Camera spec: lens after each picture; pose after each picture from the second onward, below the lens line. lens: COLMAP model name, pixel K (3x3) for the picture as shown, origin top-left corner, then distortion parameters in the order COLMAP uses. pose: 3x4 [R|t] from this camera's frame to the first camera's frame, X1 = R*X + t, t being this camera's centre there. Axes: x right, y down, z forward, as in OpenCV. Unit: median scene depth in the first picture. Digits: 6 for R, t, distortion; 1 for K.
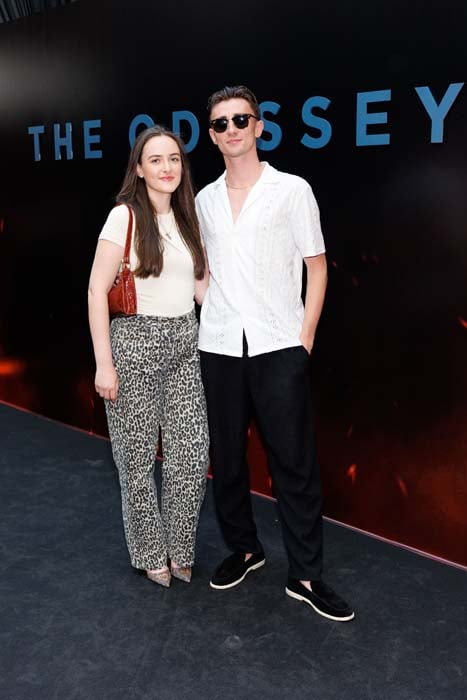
lens RADIAL K [[798.6, 0, 230.9], [0, 798.6, 345.7], [0, 0, 1]] dist [-0.000771, -0.009365]
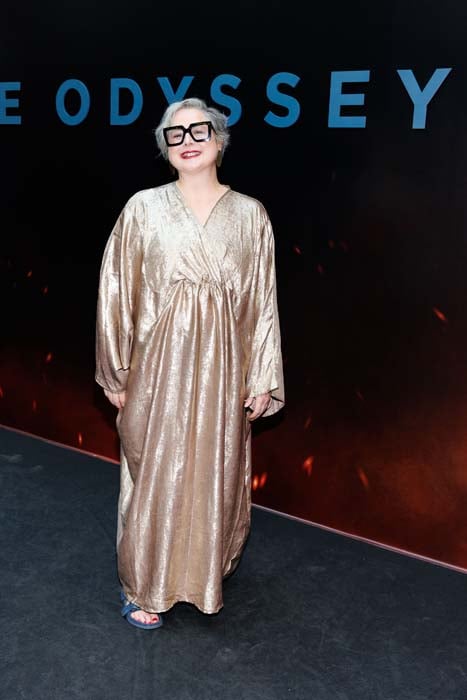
lens RADIAL K [[798.6, 0, 230.9], [0, 798.6, 345.7], [0, 0, 1]] dist [-0.000771, -0.009365]
pose [[0.981442, 0.004110, 0.191716, -0.142796], [-0.009160, 0.999634, 0.025465, -0.011840], [-0.191541, -0.026749, 0.981120, 0.077081]]
